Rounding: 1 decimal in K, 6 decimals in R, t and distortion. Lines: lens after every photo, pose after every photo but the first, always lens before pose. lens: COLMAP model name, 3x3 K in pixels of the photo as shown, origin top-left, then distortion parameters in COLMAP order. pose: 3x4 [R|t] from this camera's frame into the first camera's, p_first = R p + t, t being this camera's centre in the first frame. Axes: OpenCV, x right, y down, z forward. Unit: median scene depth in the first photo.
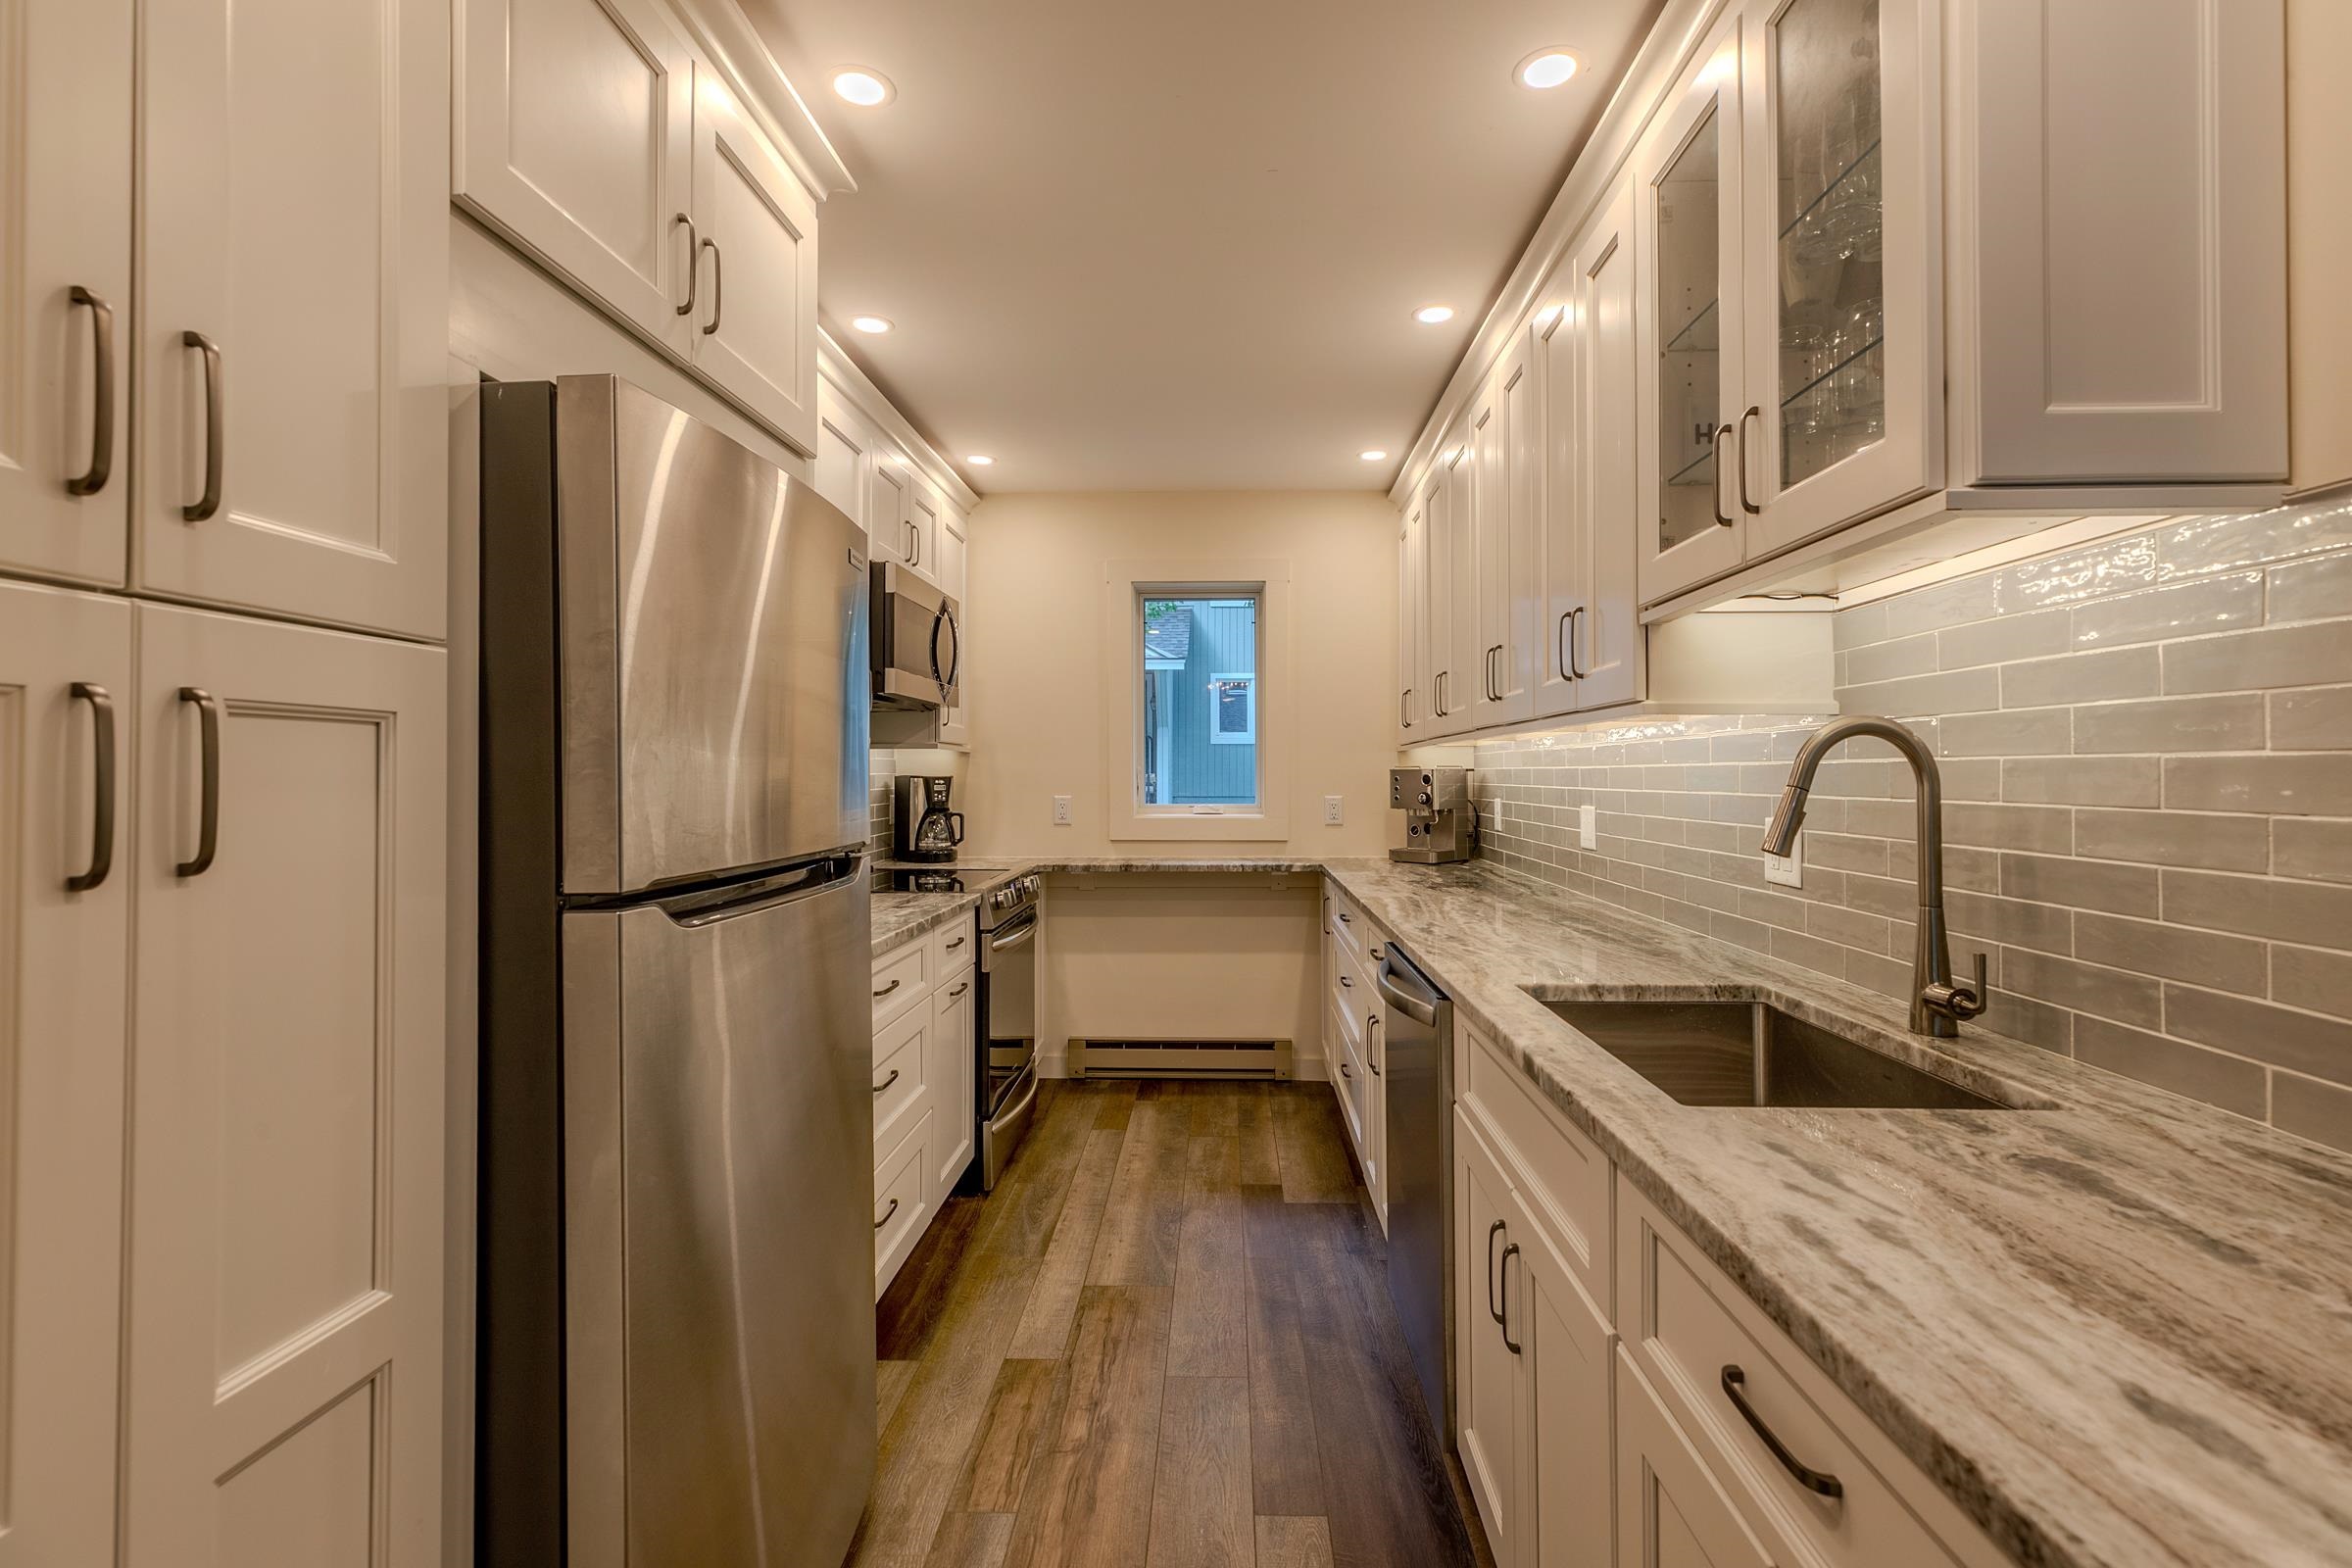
lens RADIAL K [[1104.4, 0, 1173.6], [0, 1104.4, 759.0], [0, 0, 1]] dist [0.009853, -0.001058]
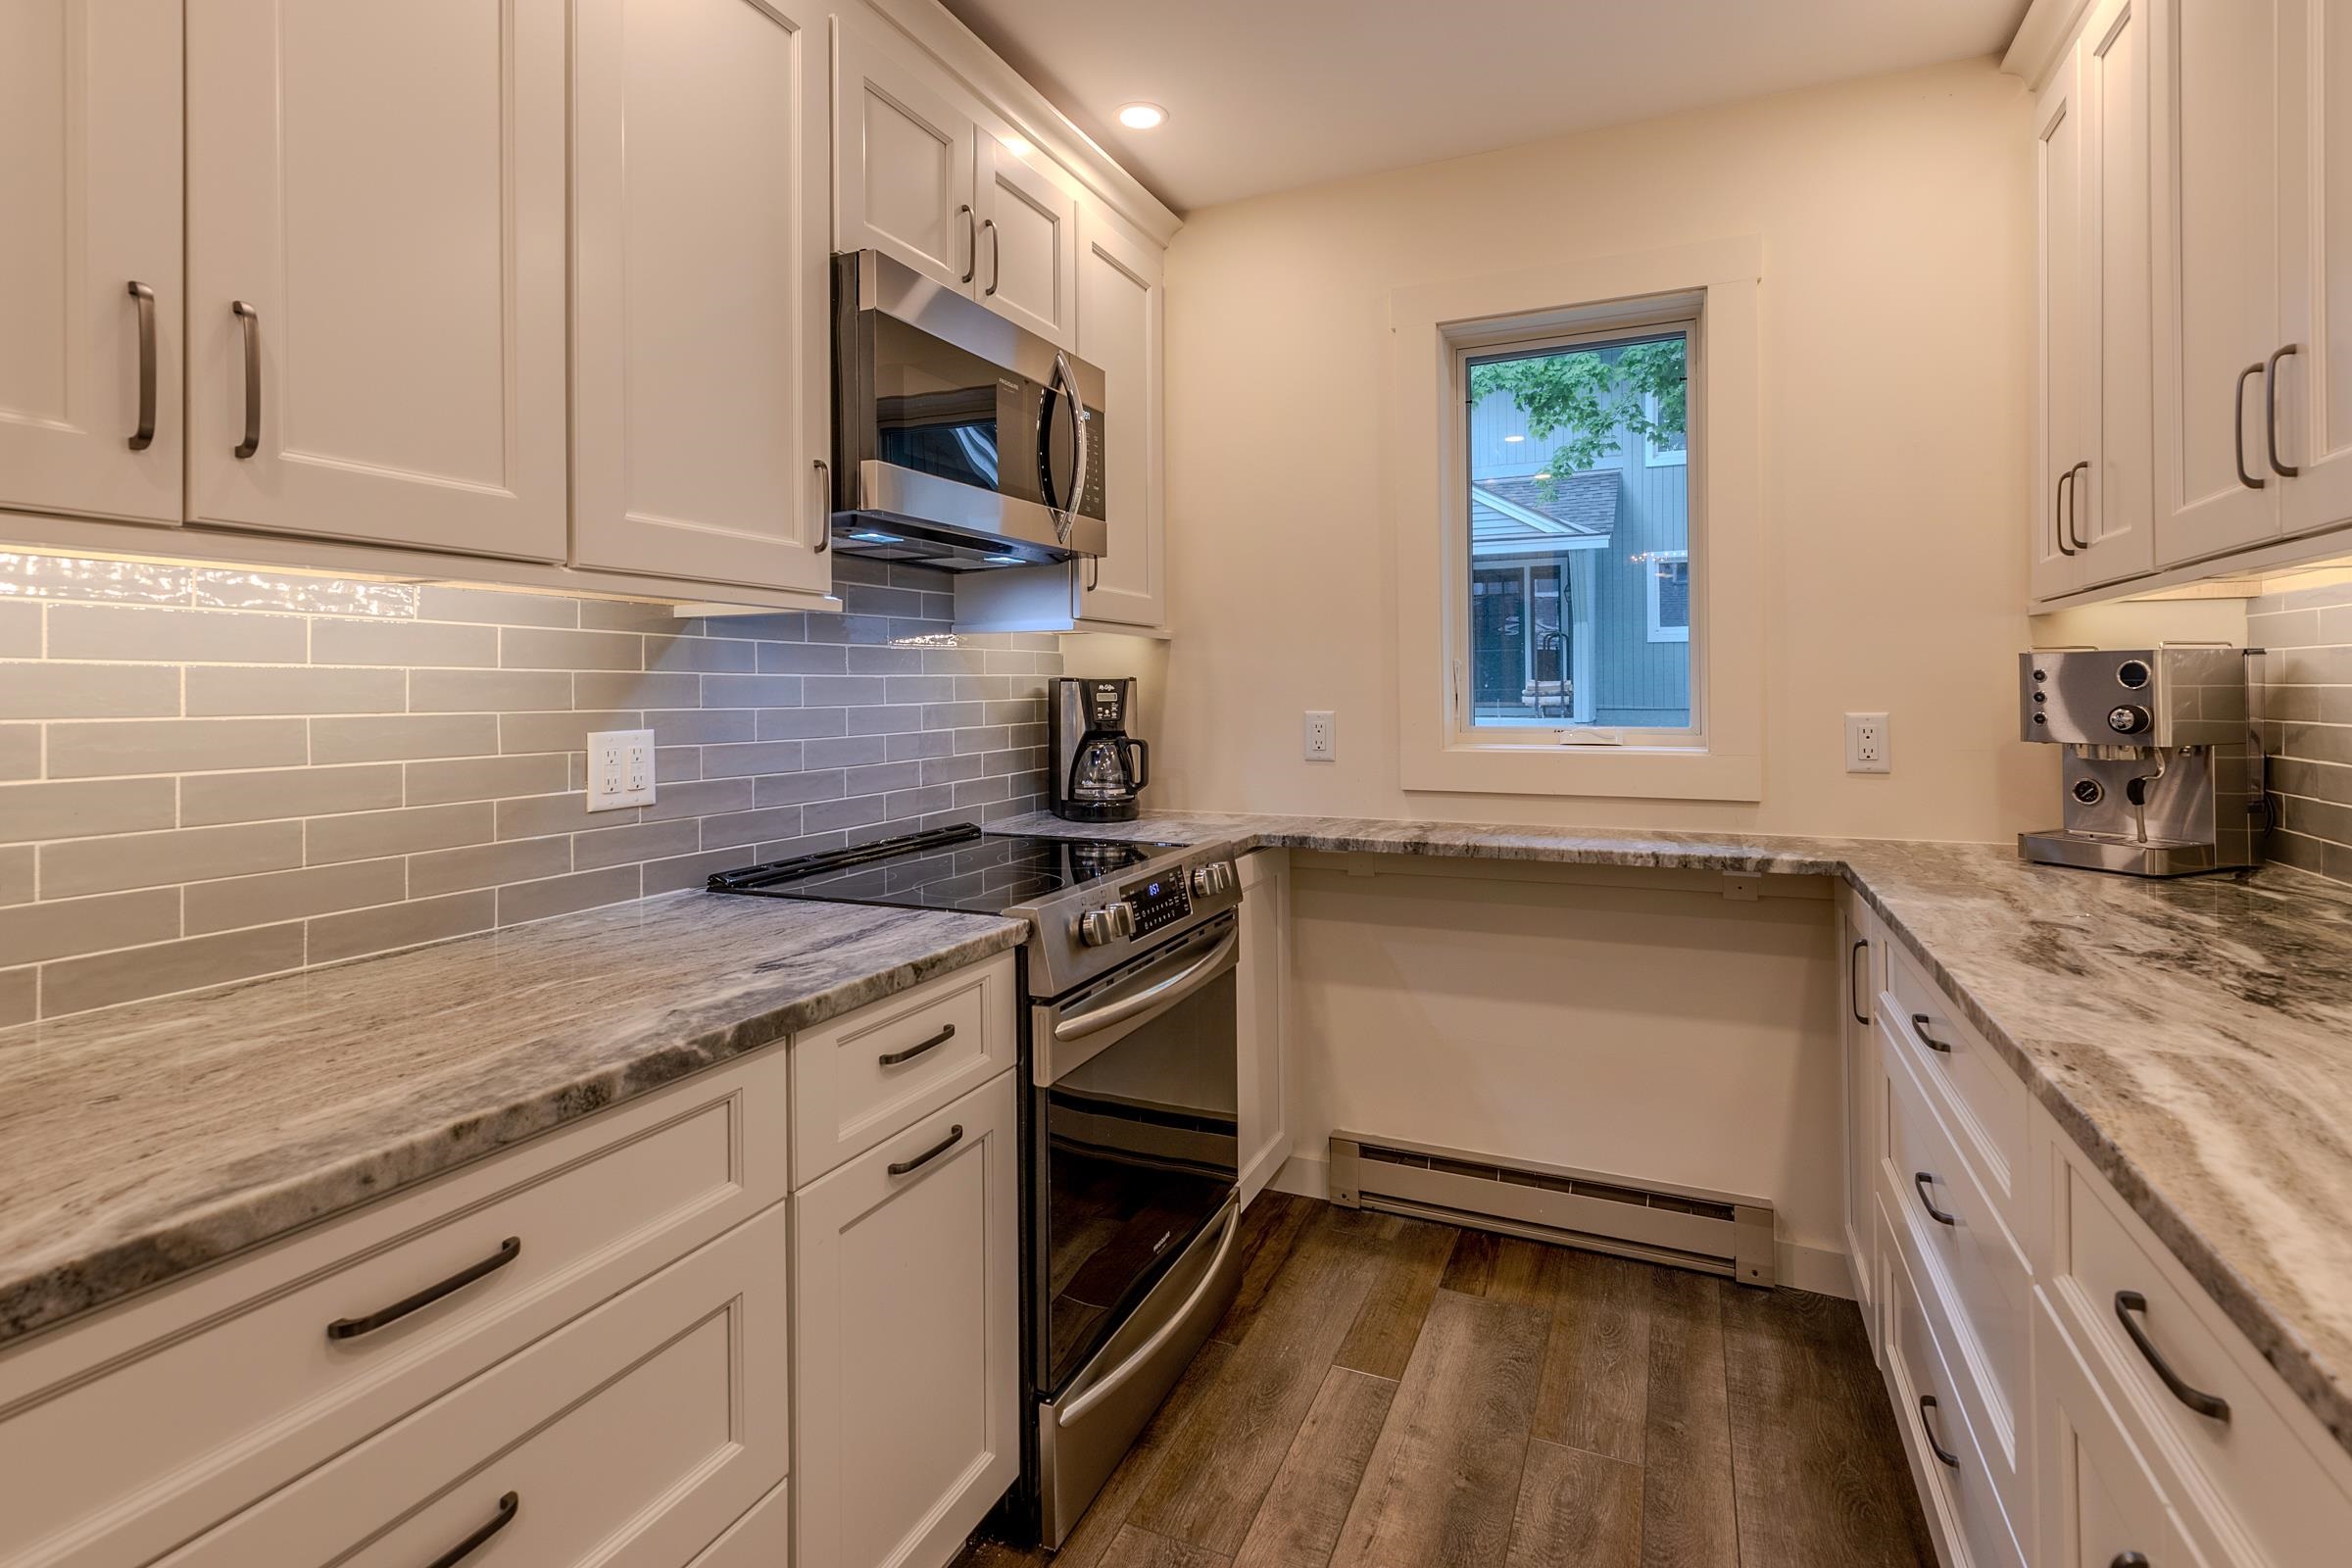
lens RADIAL K [[1103.5, 0, 1169.3], [0, 1103.5, 682.7], [0, 0, 1]] dist [0.004874, 0.000116]
pose [[0.926211, -0.007754, -0.376926, 0.059402], [0.012139, 0.999883, 0.009260, 0.016412], [0.376811, -0.013152, 0.926197, 0.581179]]
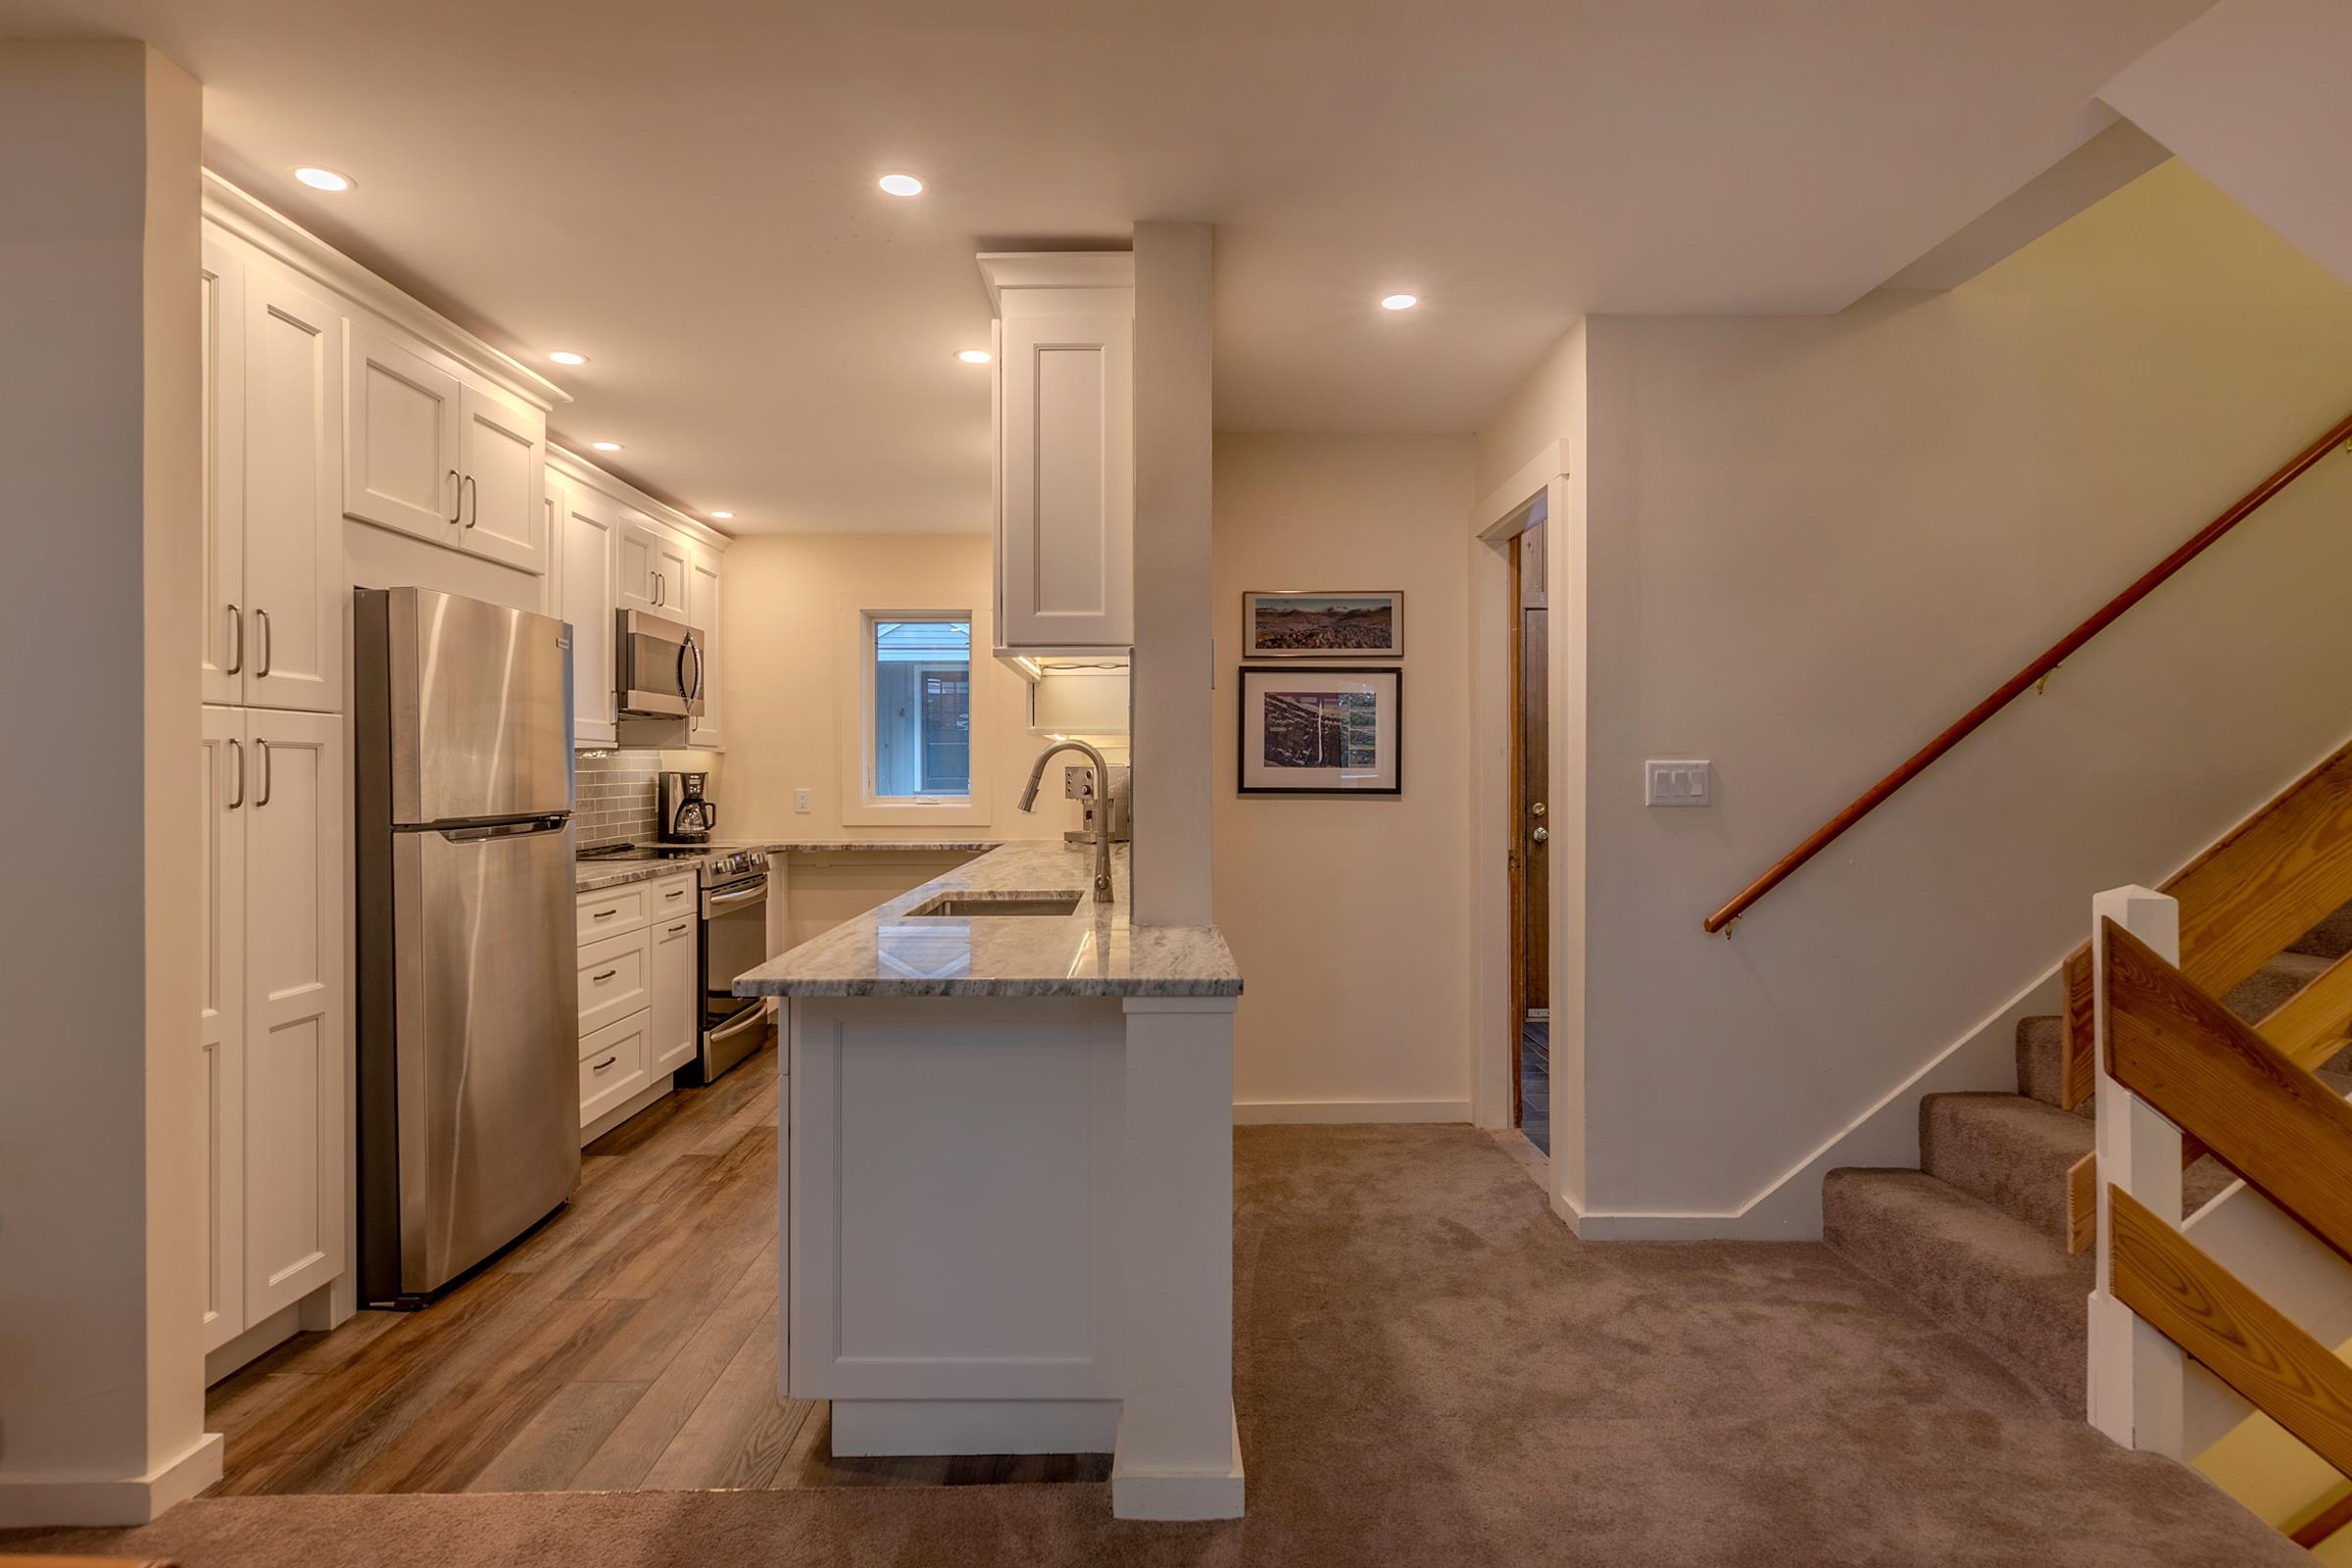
lens RADIAL K [[1365.9, 0, 1170.5], [0, 1365.9, 766.5], [0, 0, 1]] dist [-0.000612, 0.000055]
pose [[0.999565, -0.000865, 0.029487, 0.338301], [0.000566, 0.999949, 0.010126, -0.007341], [-0.029494, -0.010105, 0.999514, -0.651448]]
